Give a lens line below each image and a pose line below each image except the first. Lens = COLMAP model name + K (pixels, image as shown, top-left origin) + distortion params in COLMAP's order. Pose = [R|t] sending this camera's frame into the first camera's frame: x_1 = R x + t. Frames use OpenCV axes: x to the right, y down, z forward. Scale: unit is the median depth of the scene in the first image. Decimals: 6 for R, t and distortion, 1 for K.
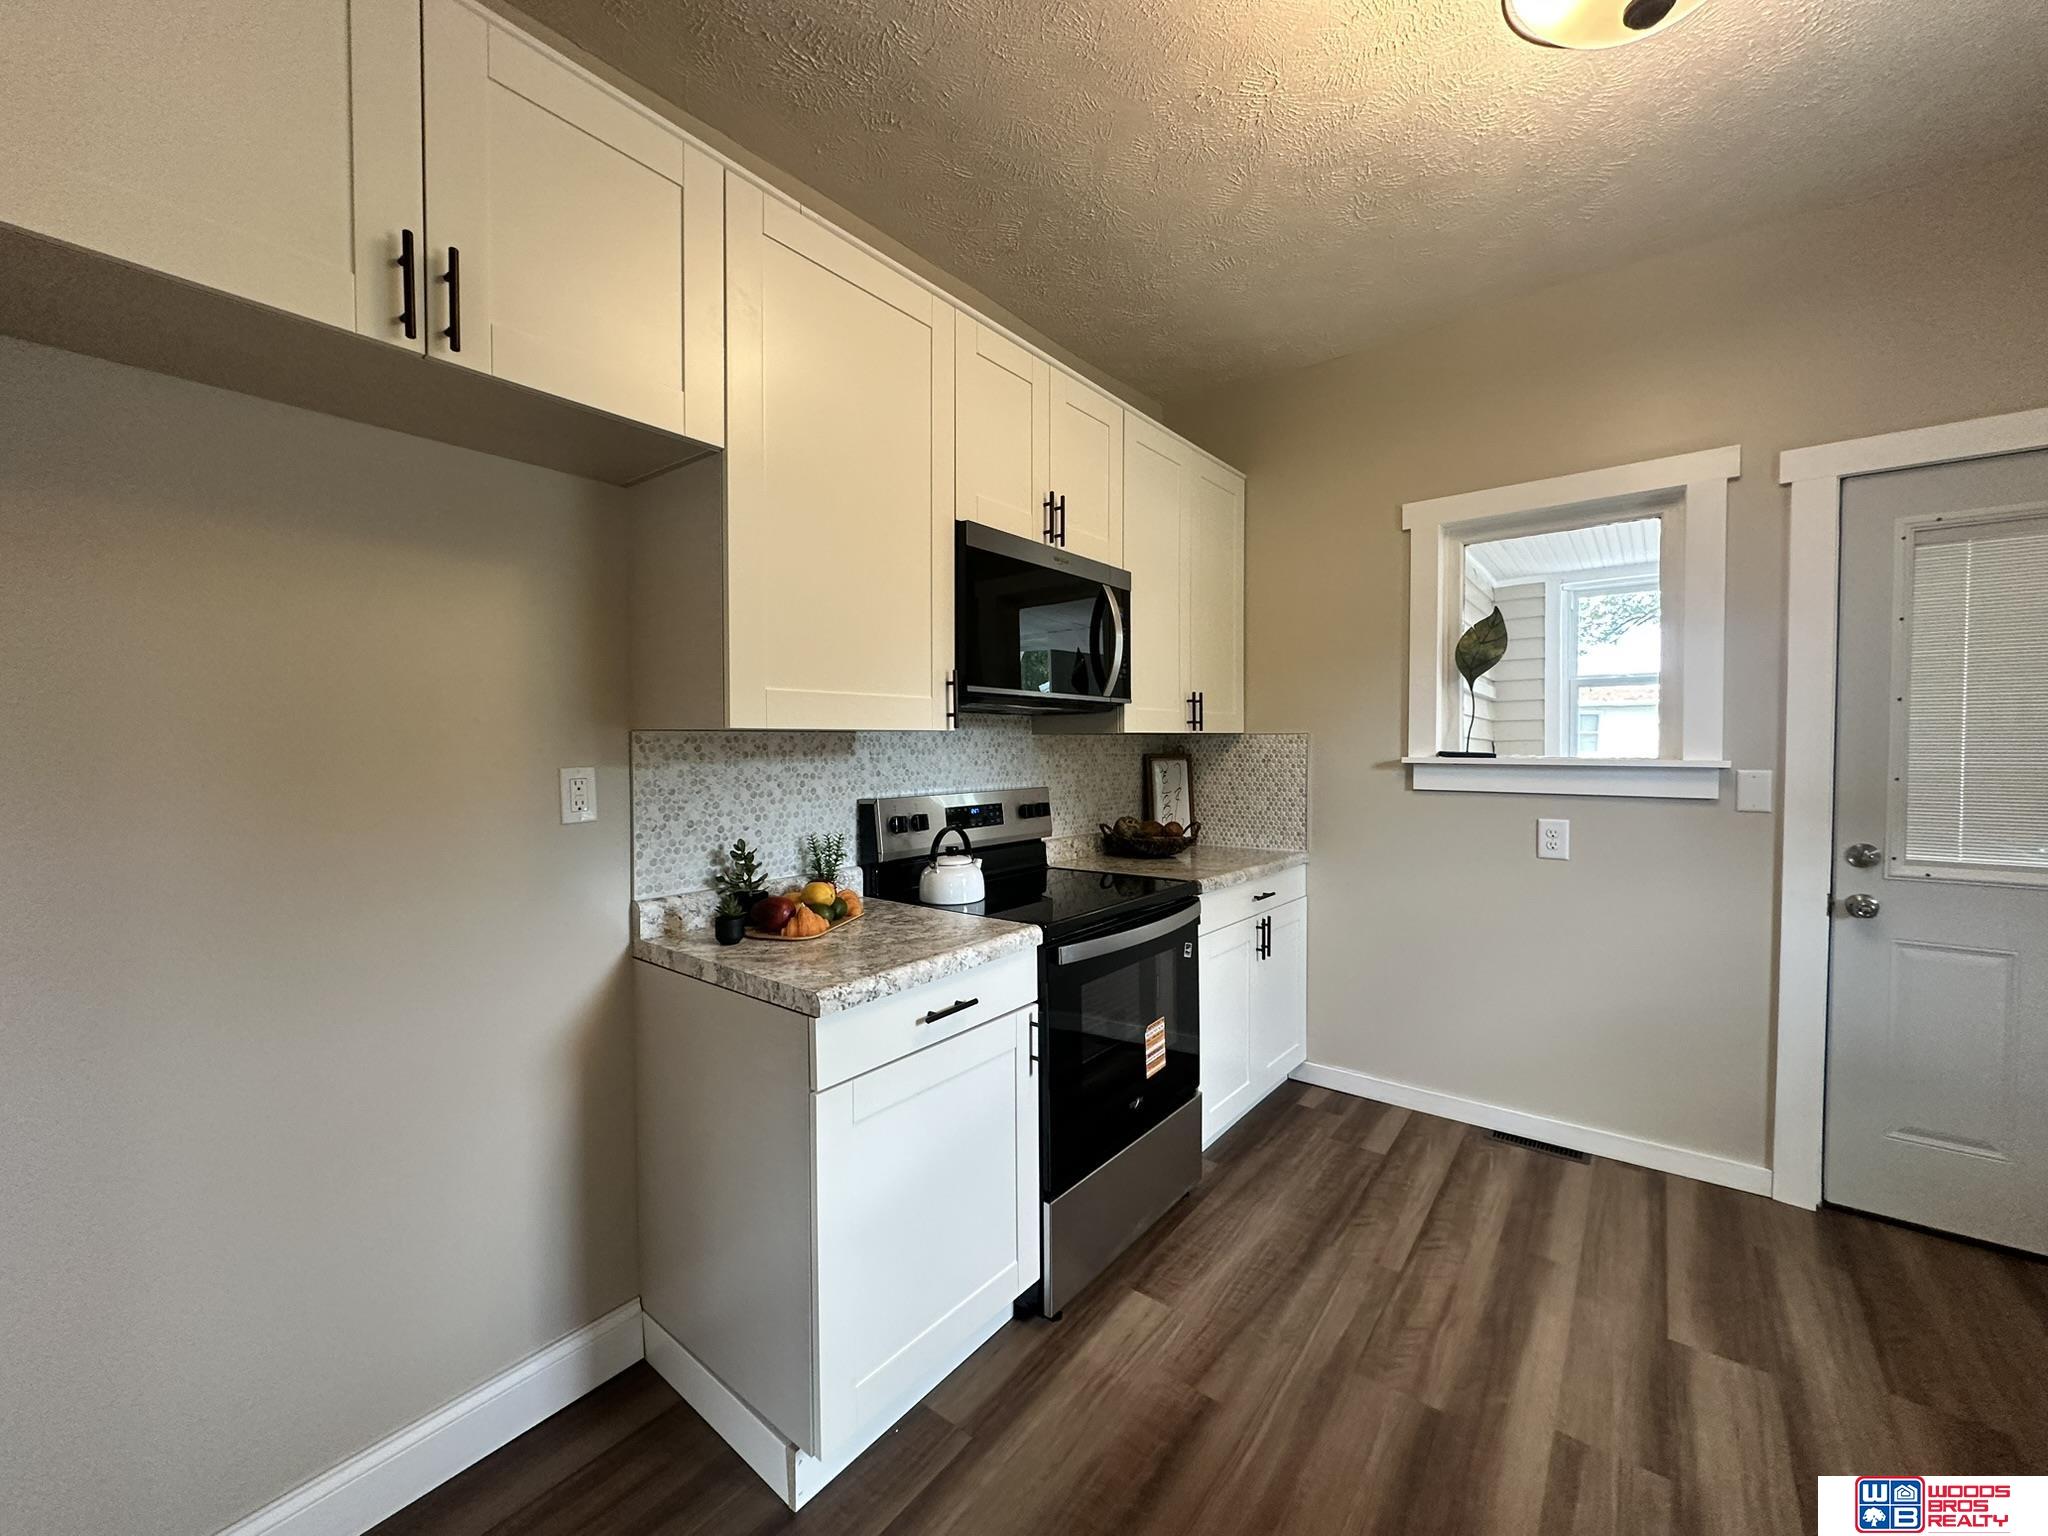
lens RADIAL K [[811.4, 0, 1033.2], [0, 811.4, 770.0], [0, 0, 1]] dist [0.000497, -0.000066]
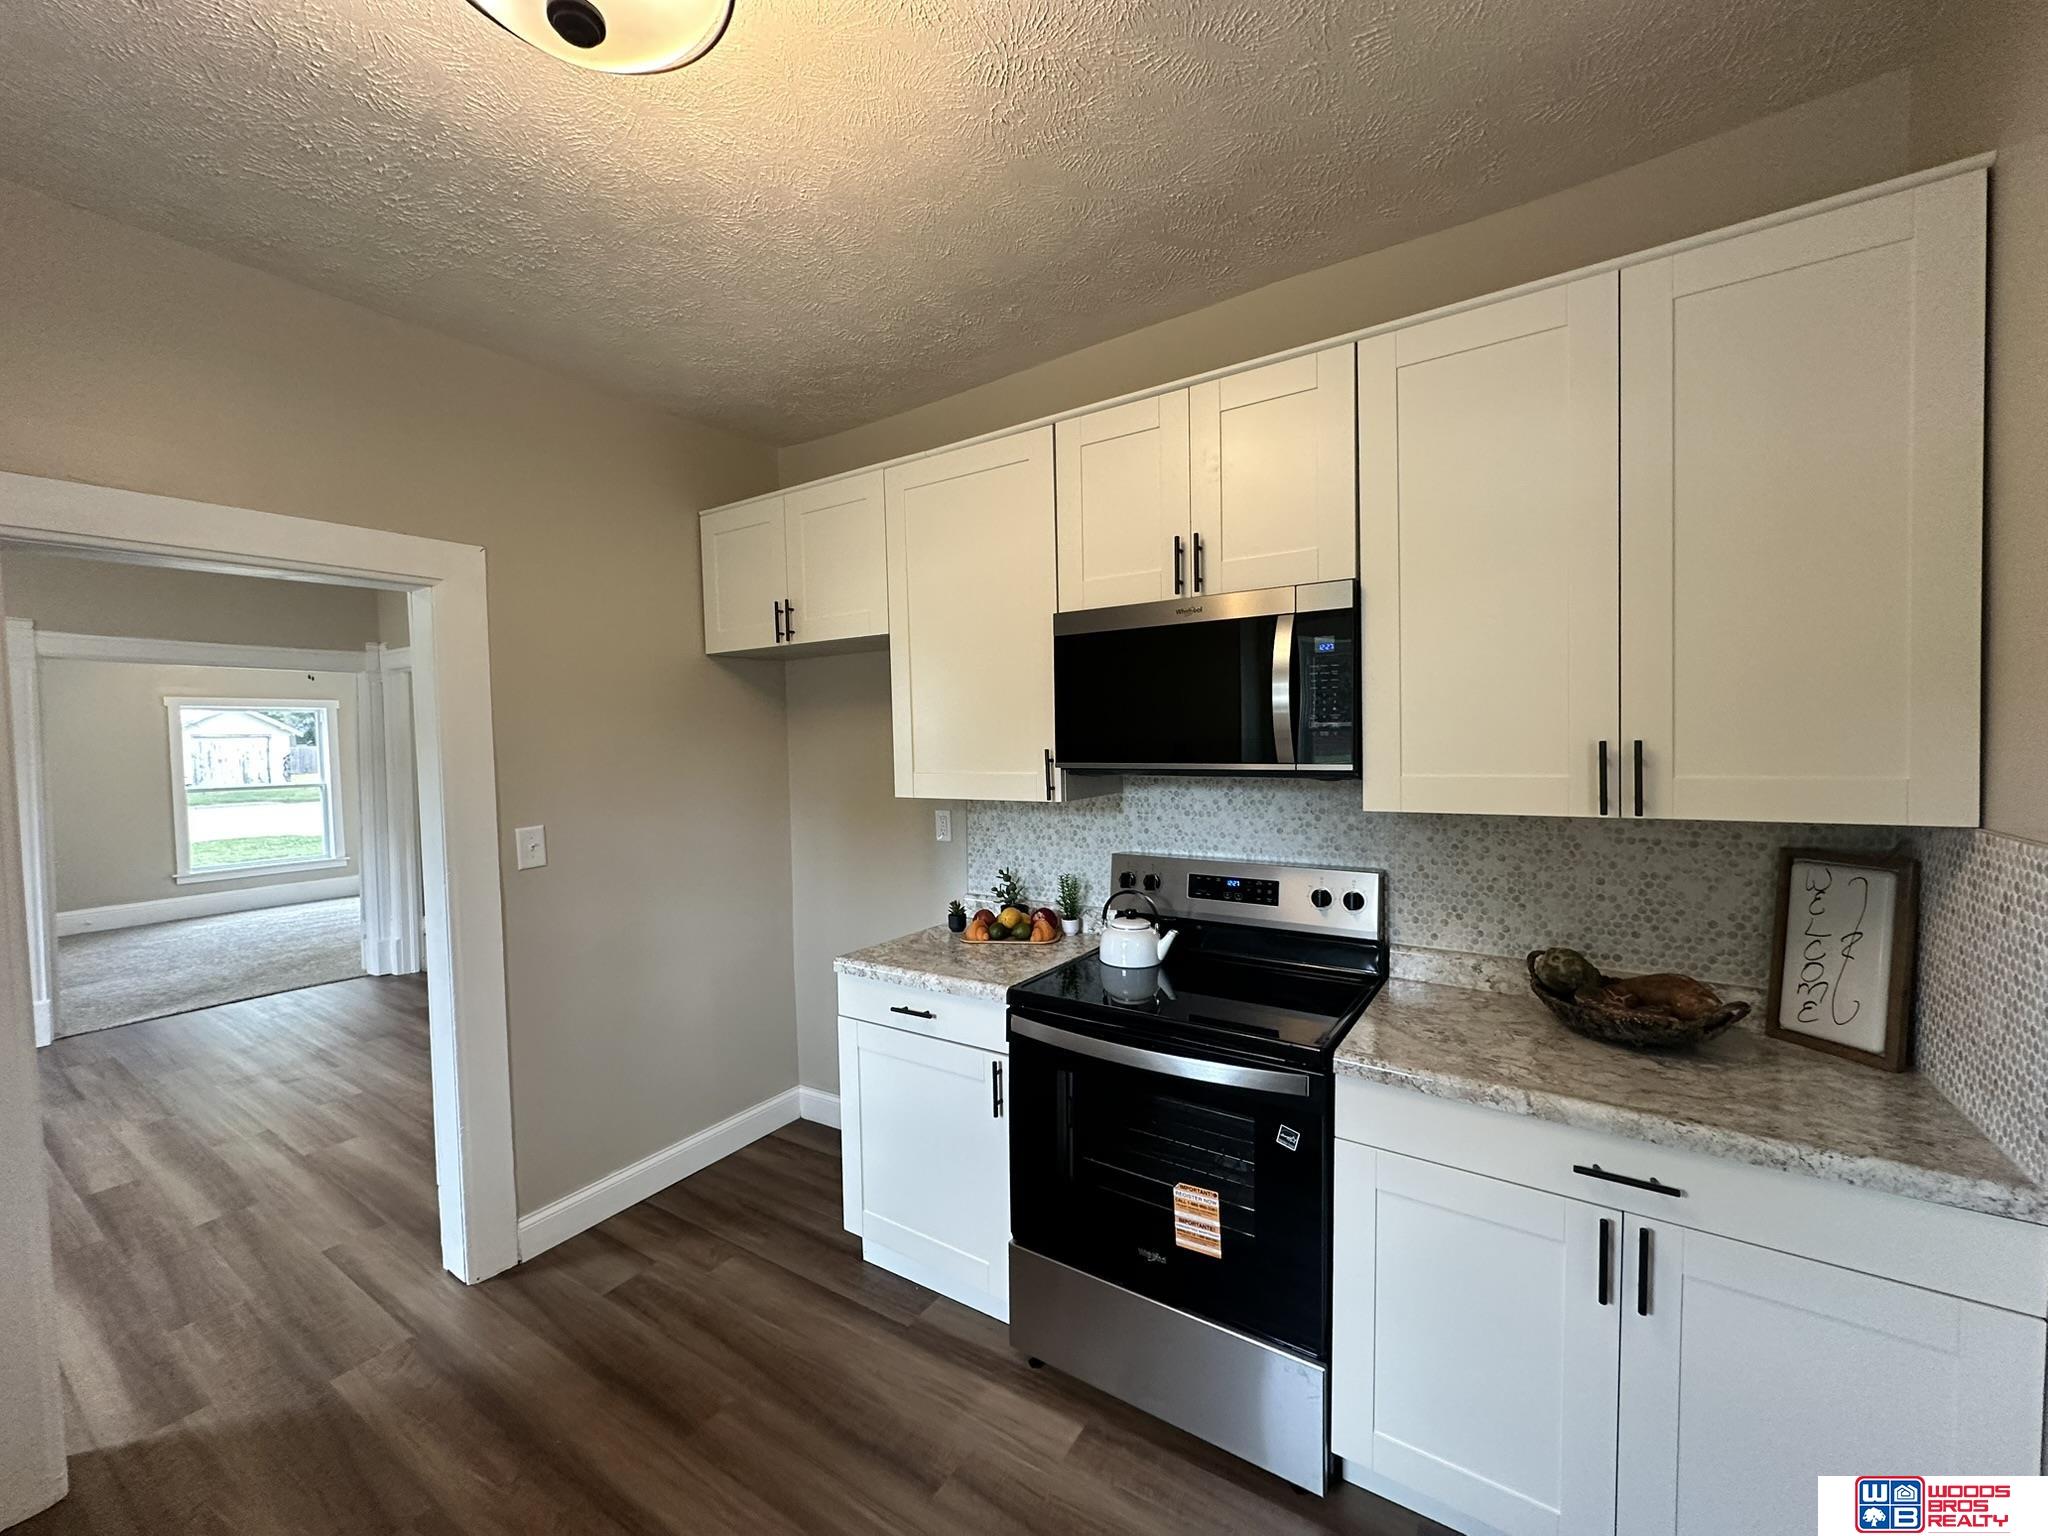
lens RADIAL K [[811.4, 0, 1020.1], [0, 811.4, 770.0], [0, 0, 1]] dist [0.000497, -0.000066]
pose [[0.080632, 0.040191, -0.995933, 0.846618], [-0.014520, 0.999128, 0.039144, -0.113491], [0.996638, 0.011305, 0.081145, 0.715053]]
